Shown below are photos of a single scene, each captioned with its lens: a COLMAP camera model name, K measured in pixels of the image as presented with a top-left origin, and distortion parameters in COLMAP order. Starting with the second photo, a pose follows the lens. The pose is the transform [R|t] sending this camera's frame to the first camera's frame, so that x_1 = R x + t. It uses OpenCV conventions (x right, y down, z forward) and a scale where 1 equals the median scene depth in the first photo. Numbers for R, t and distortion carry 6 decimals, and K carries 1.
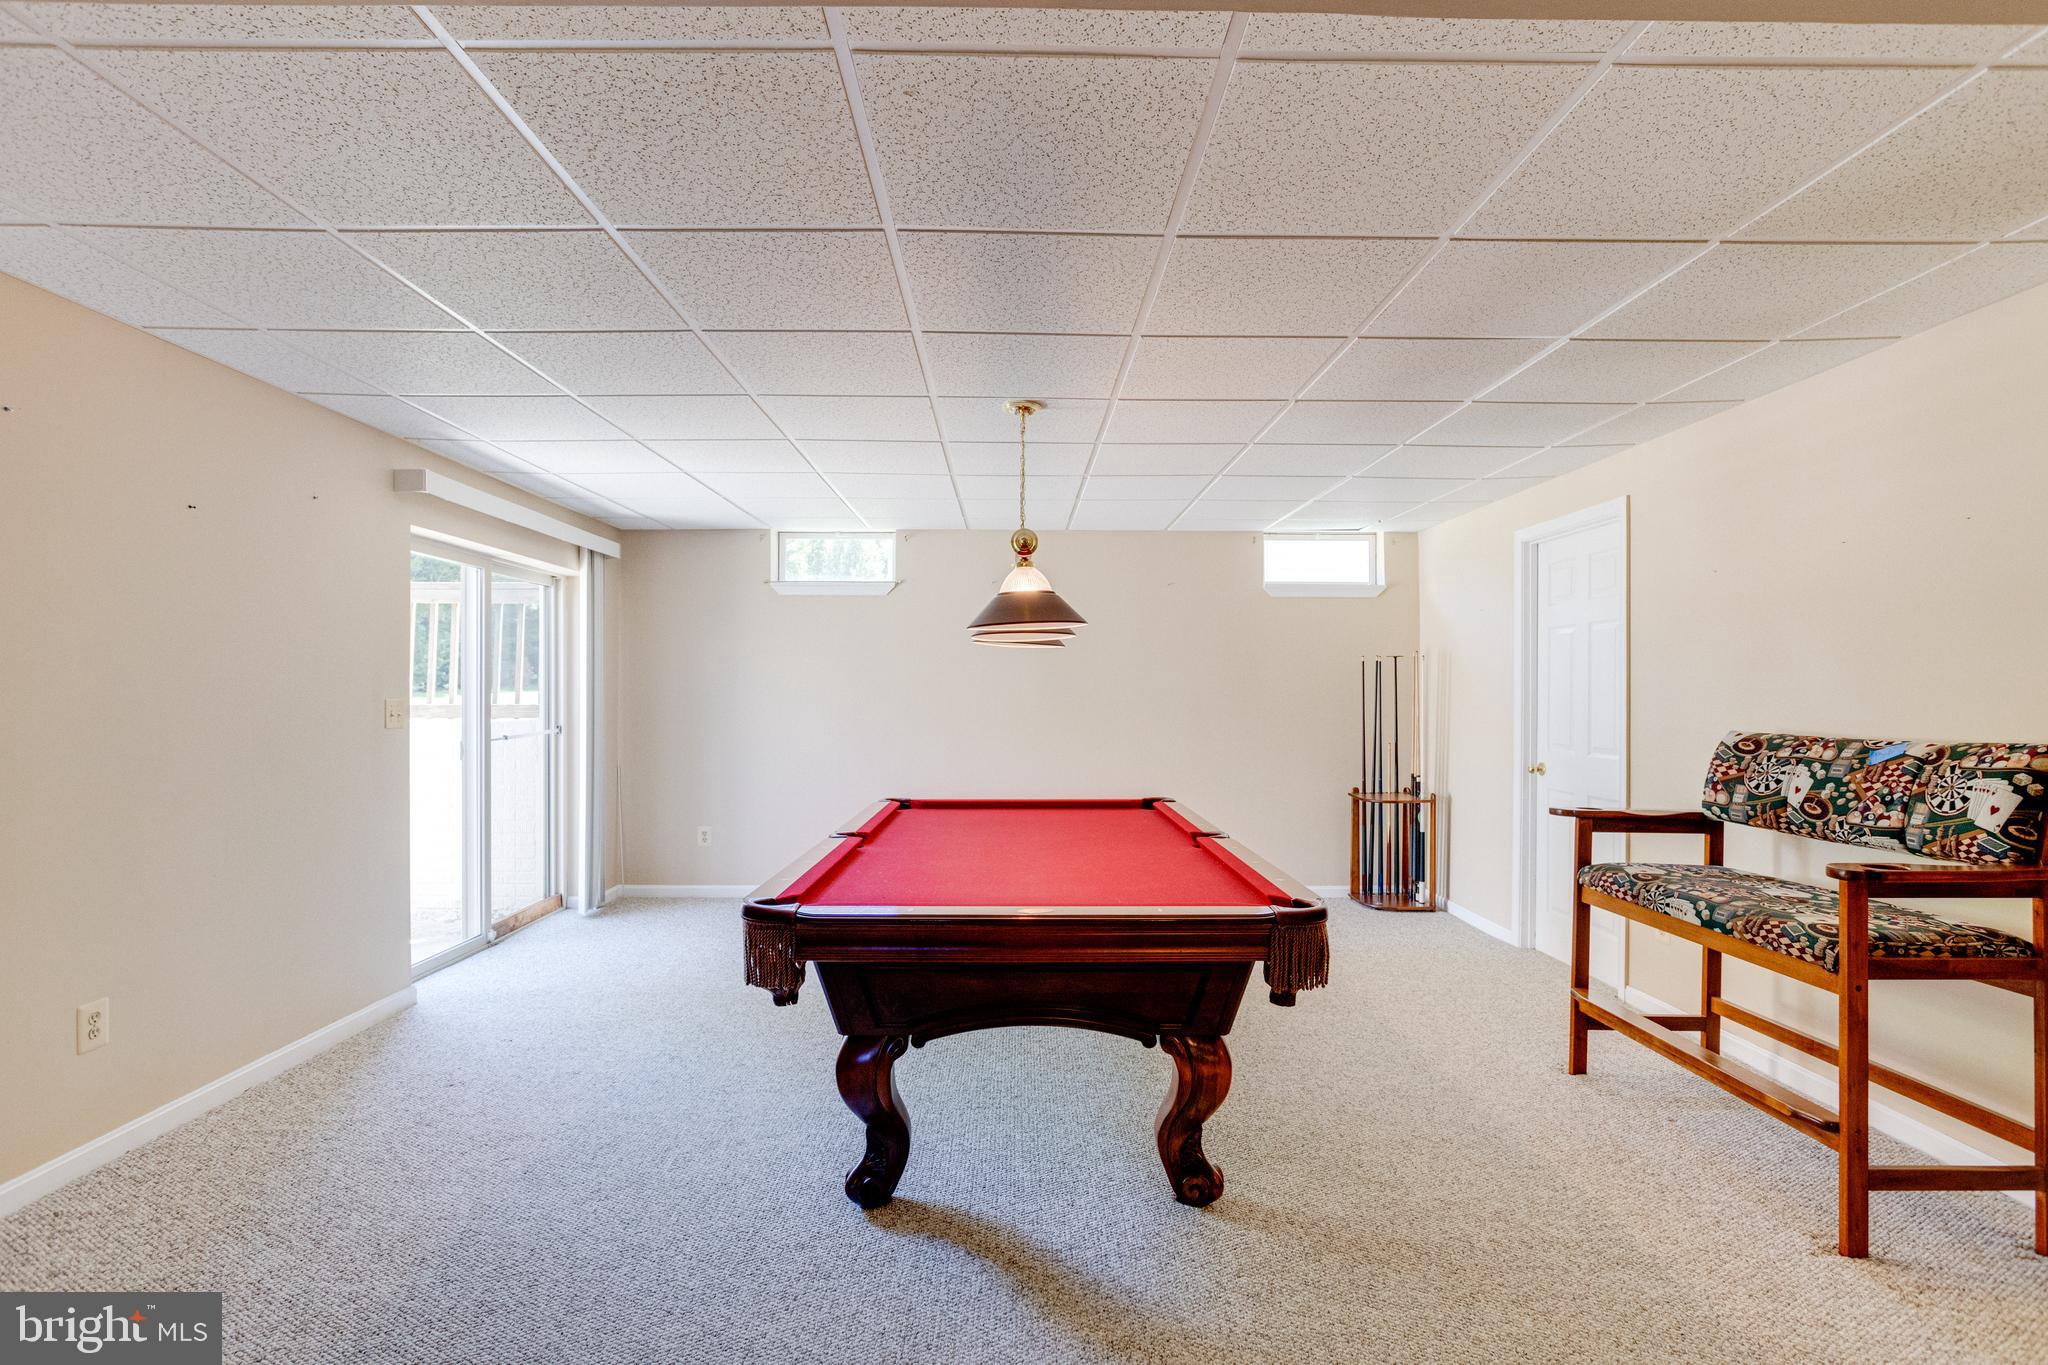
lens RADIAL K [[996.6, 0, 1016.2], [0, 996.6, 645.5], [0, 0, 1]] dist [-0.025012, 0.001507]
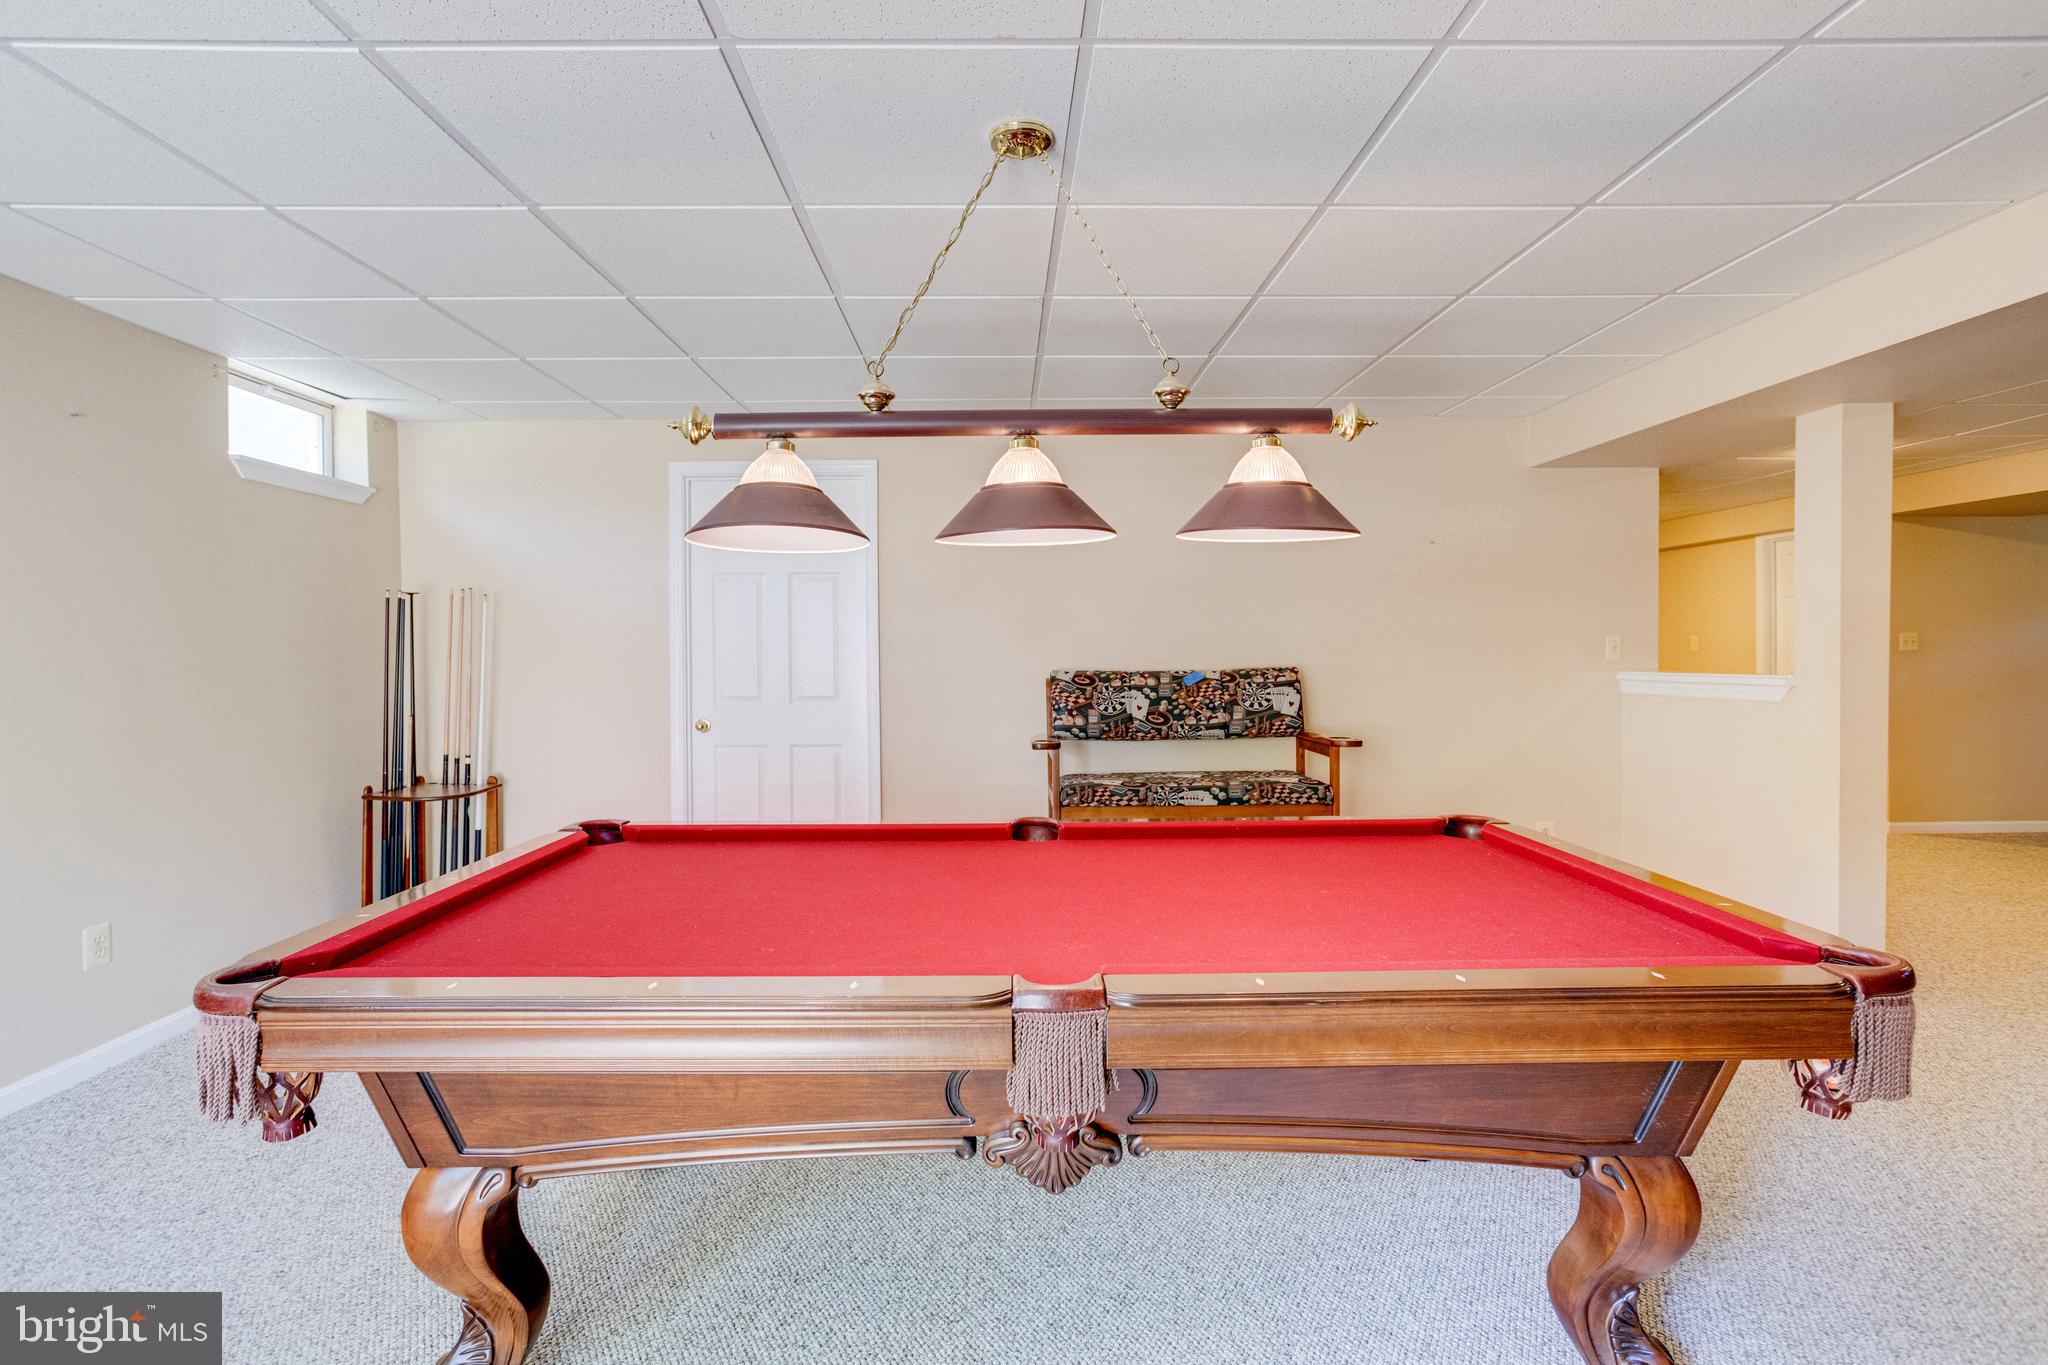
lens RADIAL K [[996.6, 0, 1016.2], [0, 996.6, 645.5], [0, 0, 1]] dist [-0.025012, 0.001507]
pose [[-0.018544, 0.005713, 0.999812, -0.666927], [-0.041246, 0.999128, -0.006474, 0.075004], [-0.998977, -0.041359, -0.018292, 1.237536]]
